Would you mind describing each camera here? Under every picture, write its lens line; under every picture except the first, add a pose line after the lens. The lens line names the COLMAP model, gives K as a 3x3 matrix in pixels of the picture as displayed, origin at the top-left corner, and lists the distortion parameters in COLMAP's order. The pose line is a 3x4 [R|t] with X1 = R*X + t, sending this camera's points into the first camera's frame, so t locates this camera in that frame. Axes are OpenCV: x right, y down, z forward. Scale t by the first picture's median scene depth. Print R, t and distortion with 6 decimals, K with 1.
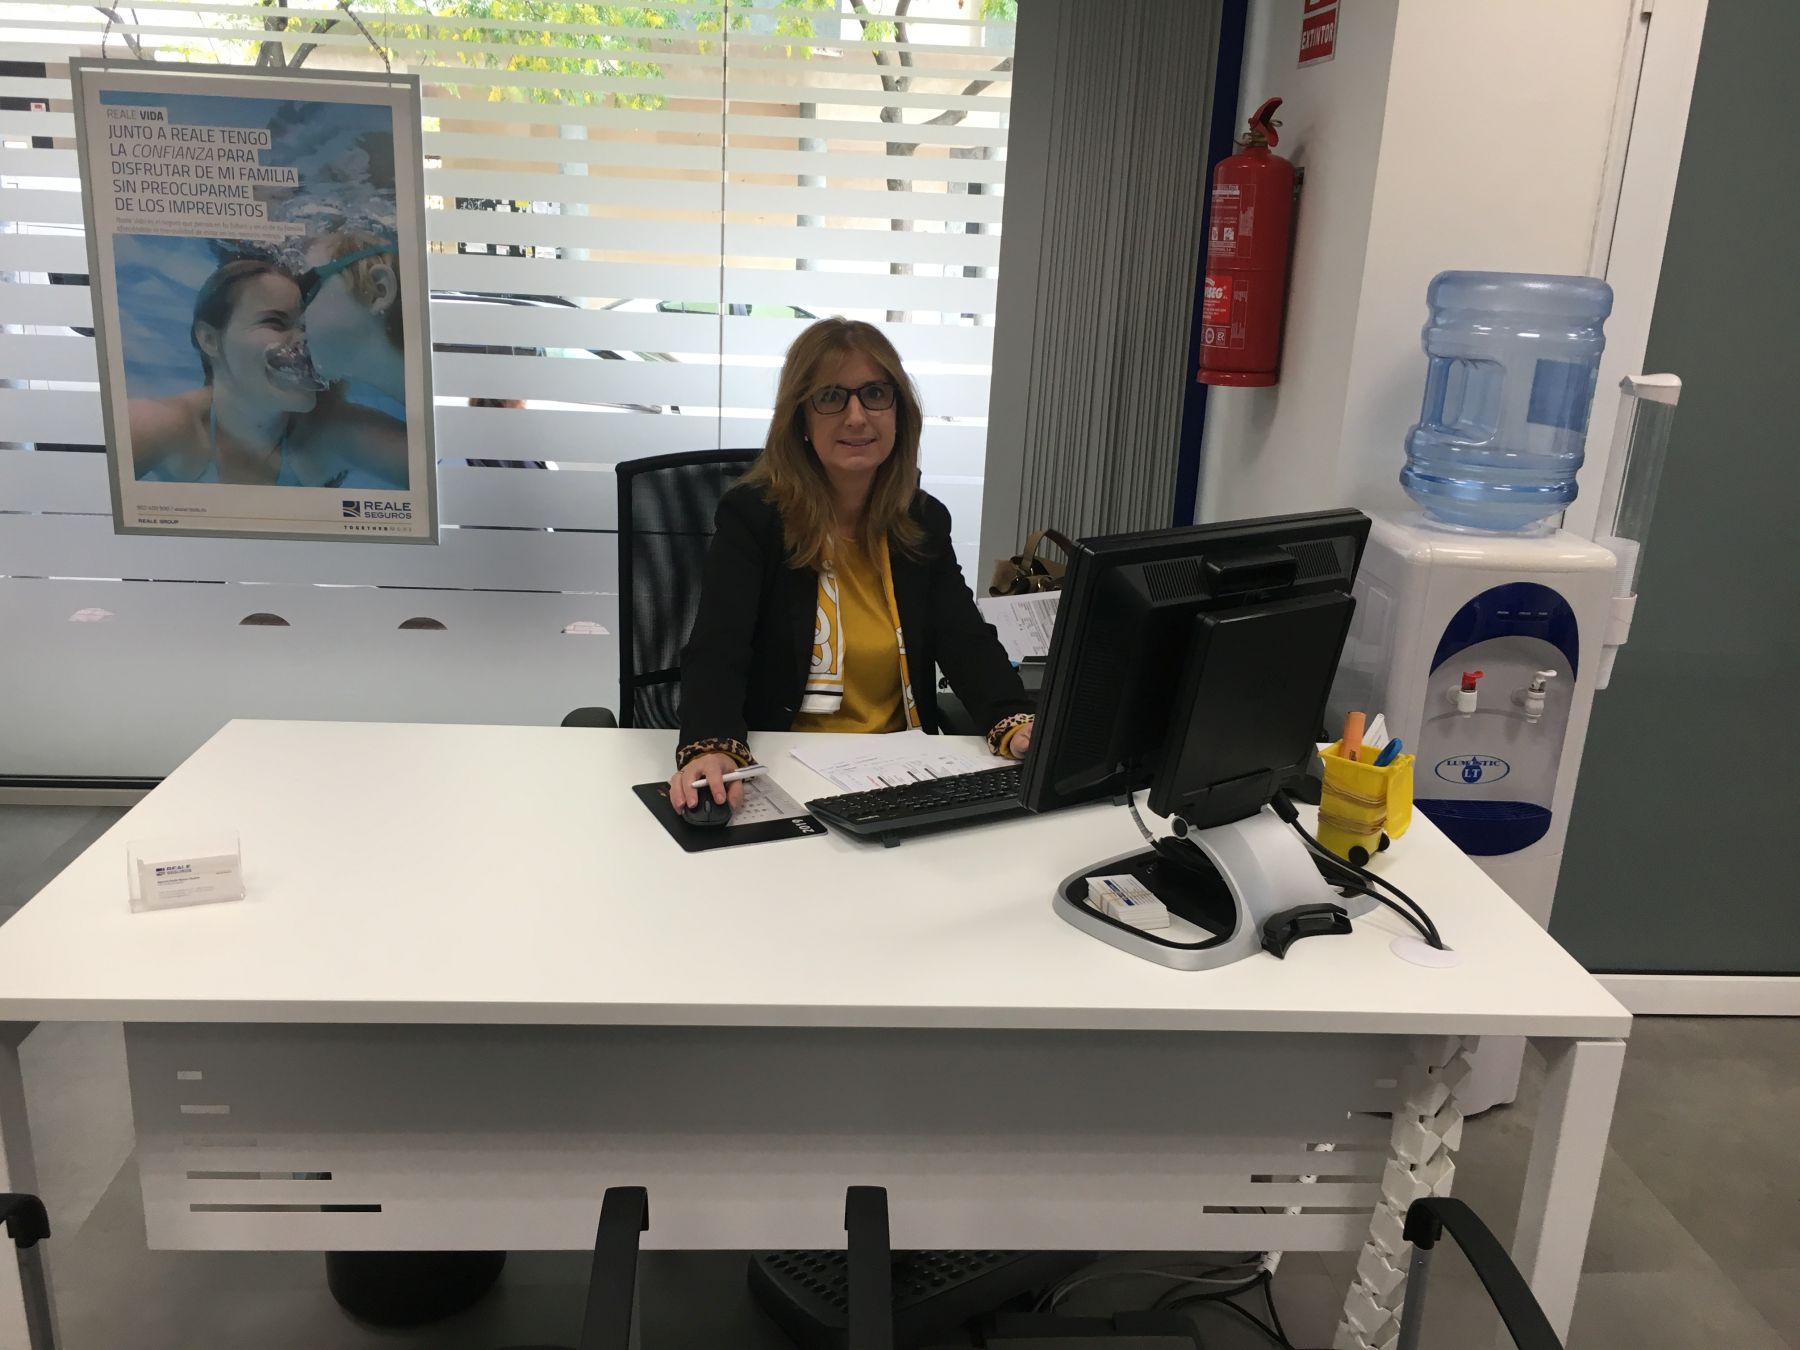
lens RADIAL K [[1535.4, 0, 900.8], [0, 1535.4, 677.8], [0, 0, 1]] dist [0.067505, -0.105664]
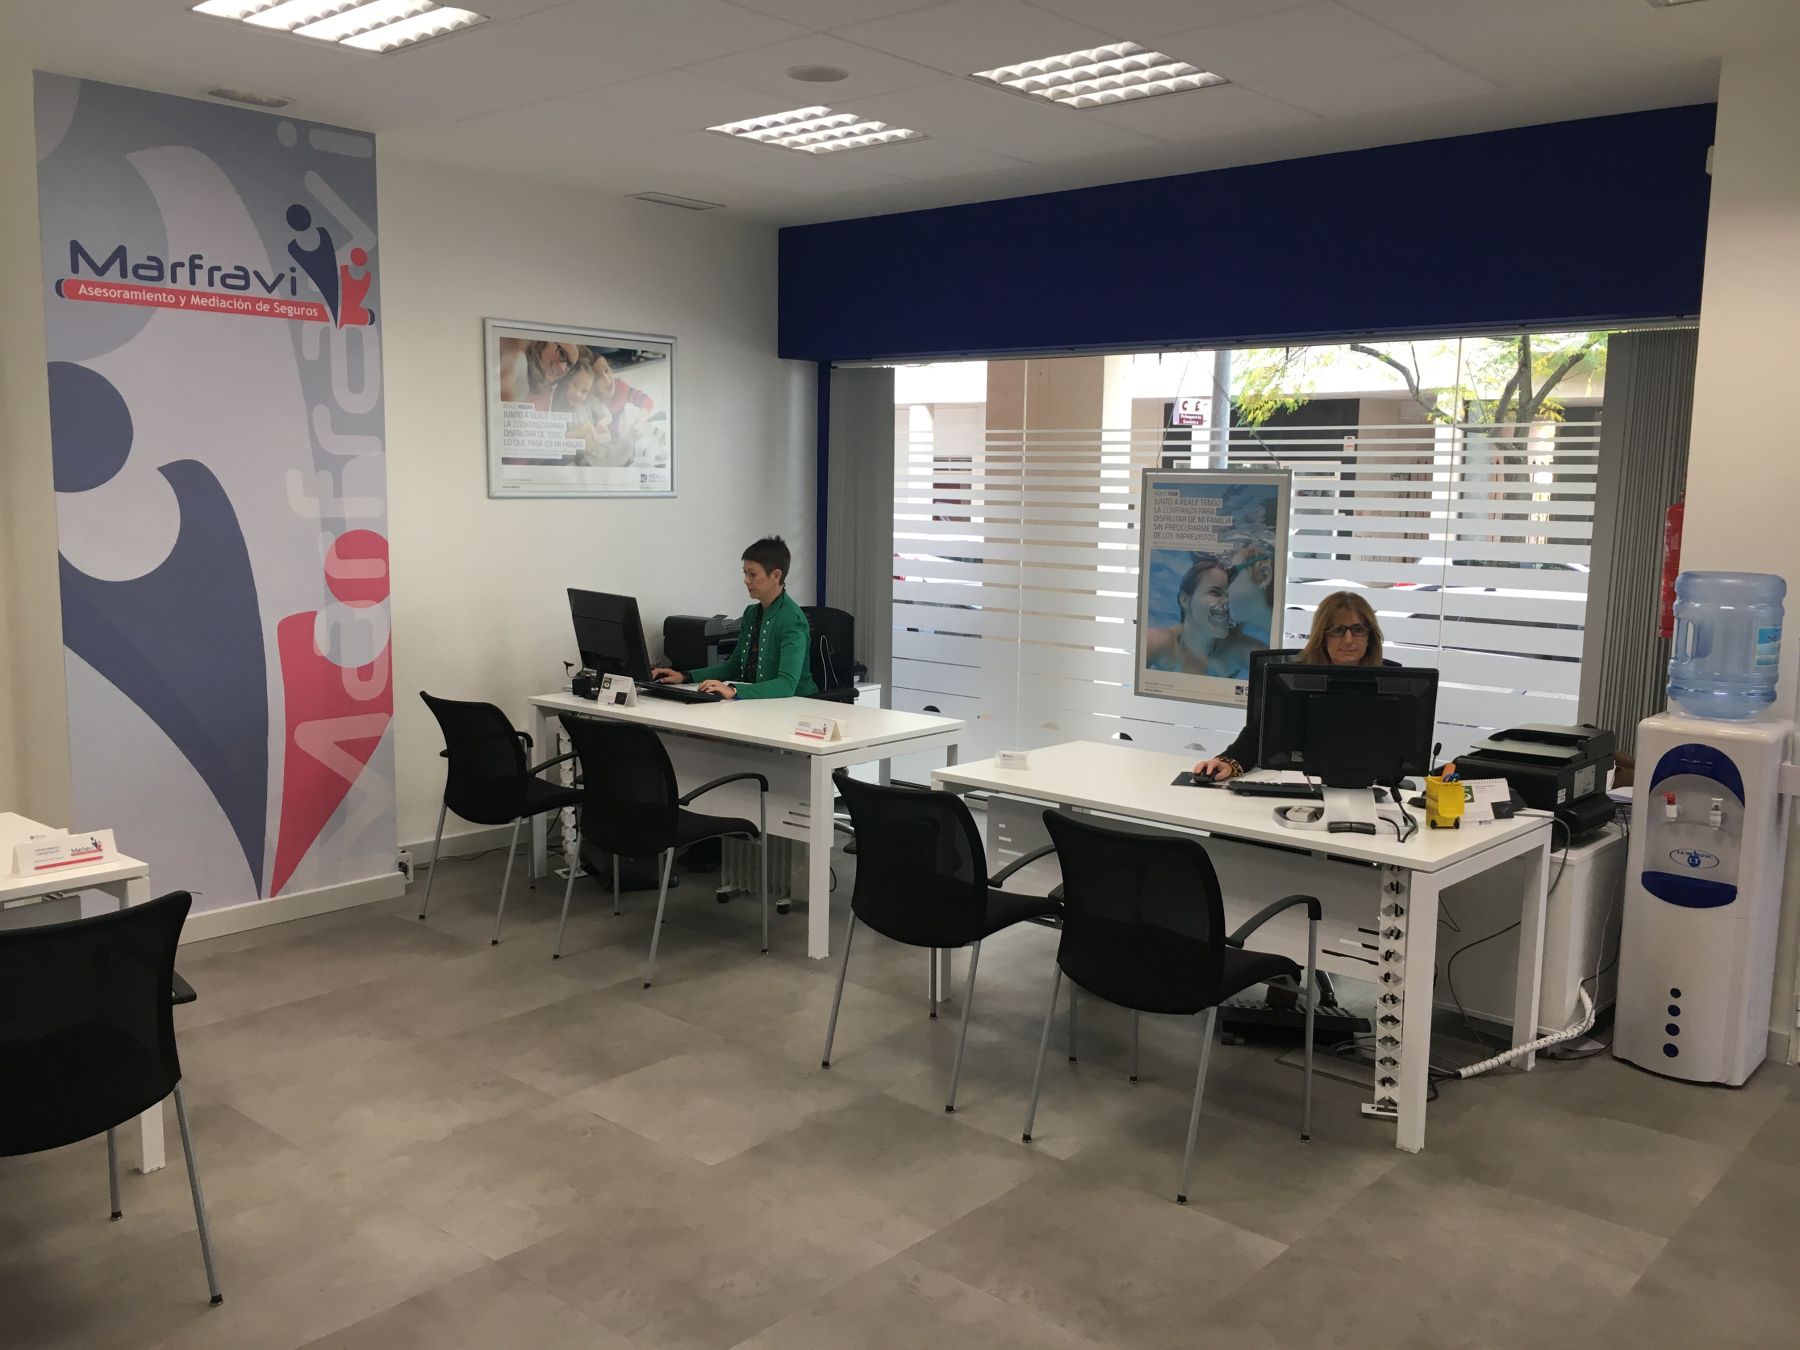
lens RADIAL K [[1535.4, 0, 901.5], [0, 1535.4, 675.0], [0, 0, 1]] dist [0.067505, -0.105664]
pose [[0.703762, 0.056866, -0.708157, 0.706900], [-0.184115, 0.977335, -0.104492, 0.149112], [0.686164, 0.203920, 0.698280, -0.609874]]
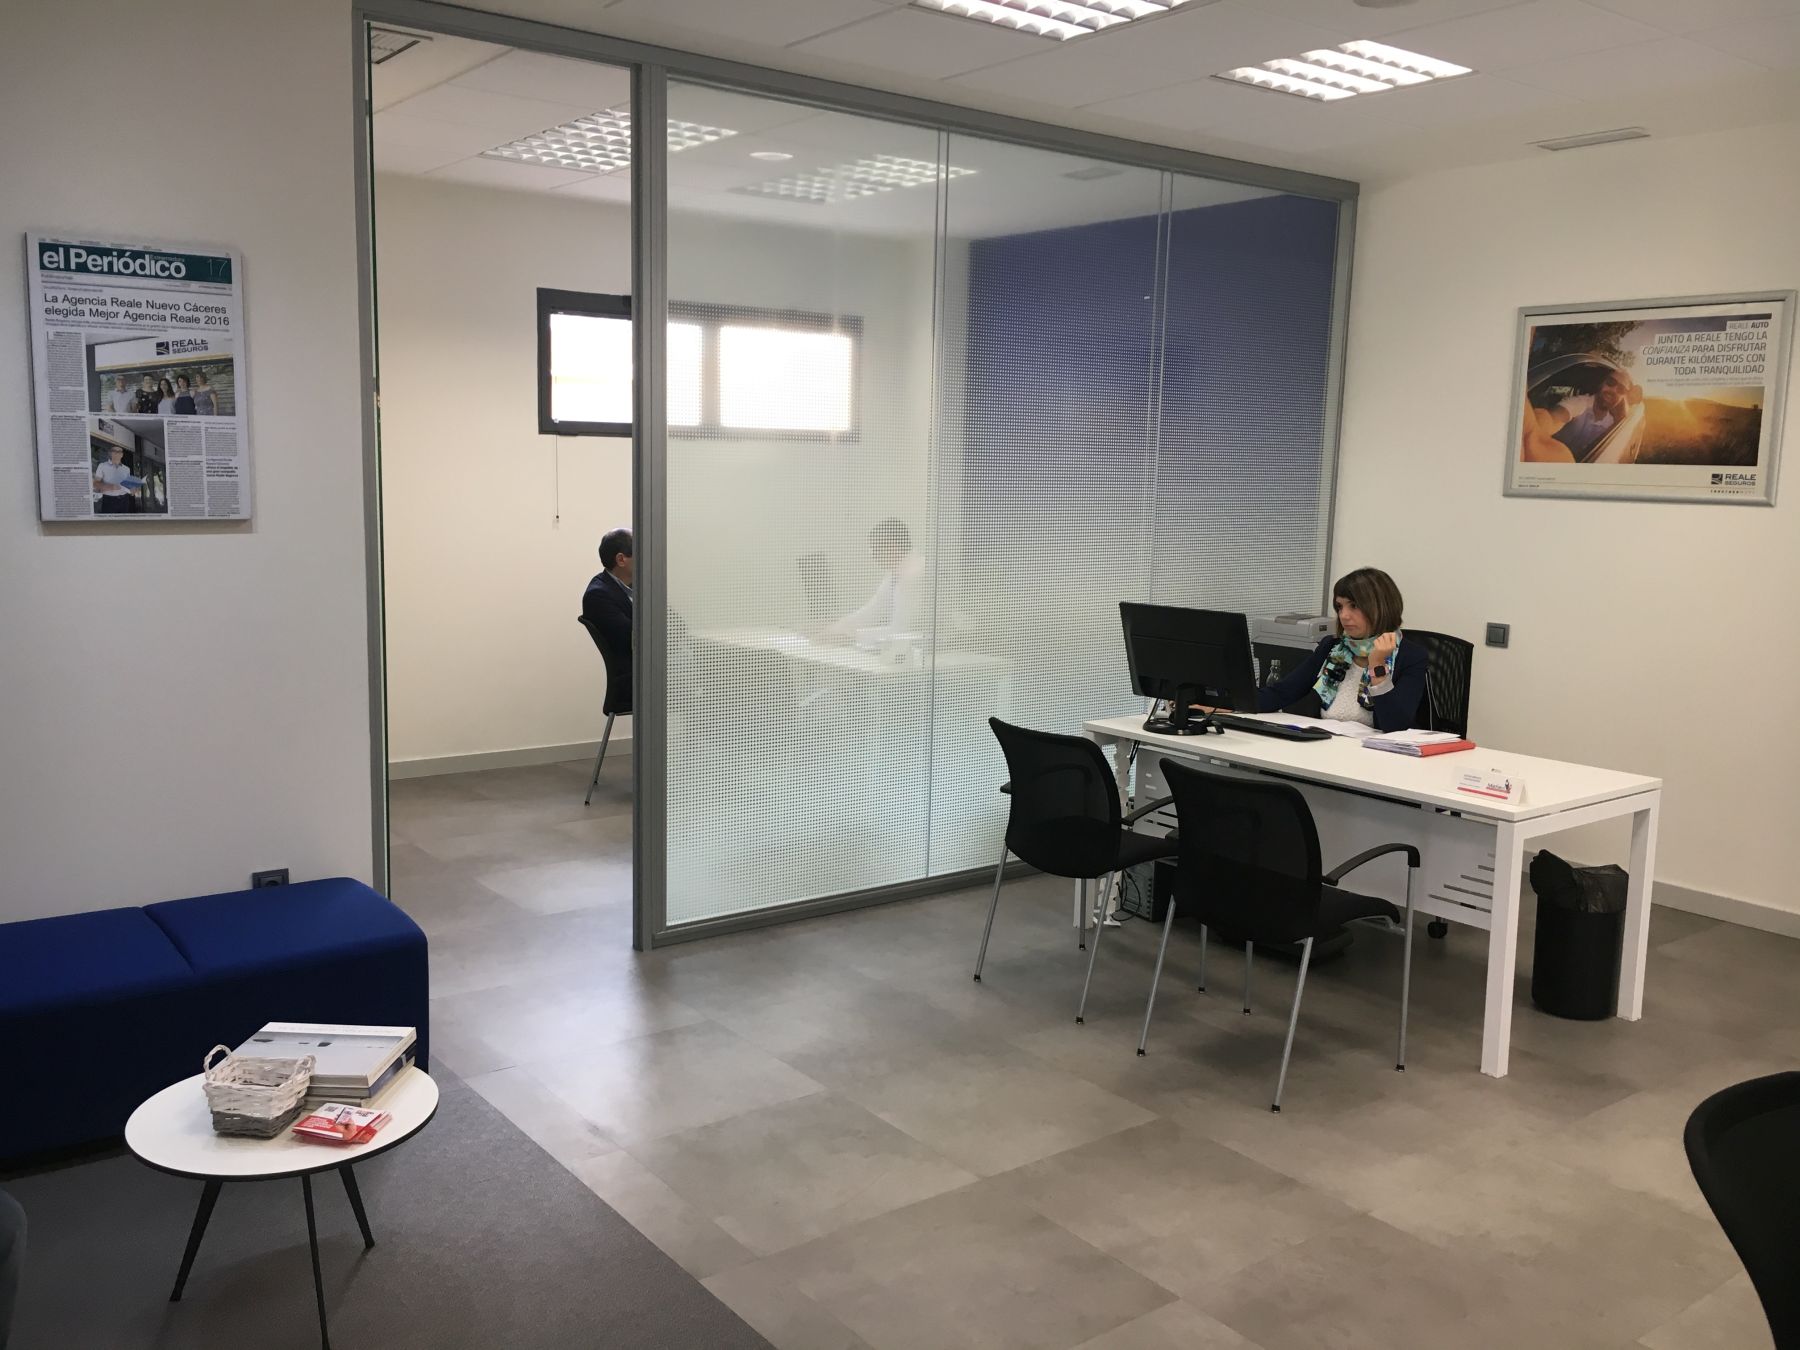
lens RADIAL K [[1535.4, 0, 892.0], [0, 1535.4, 678.6], [0, 0, 1]] dist [0.067505, -0.105664]
pose [[-0.831372, 0.016719, -0.555464, 0.684339], [-0.214405, 0.912507, 0.348369, -0.150697], [0.512689, 0.408718, -0.755049, 0.411235]]
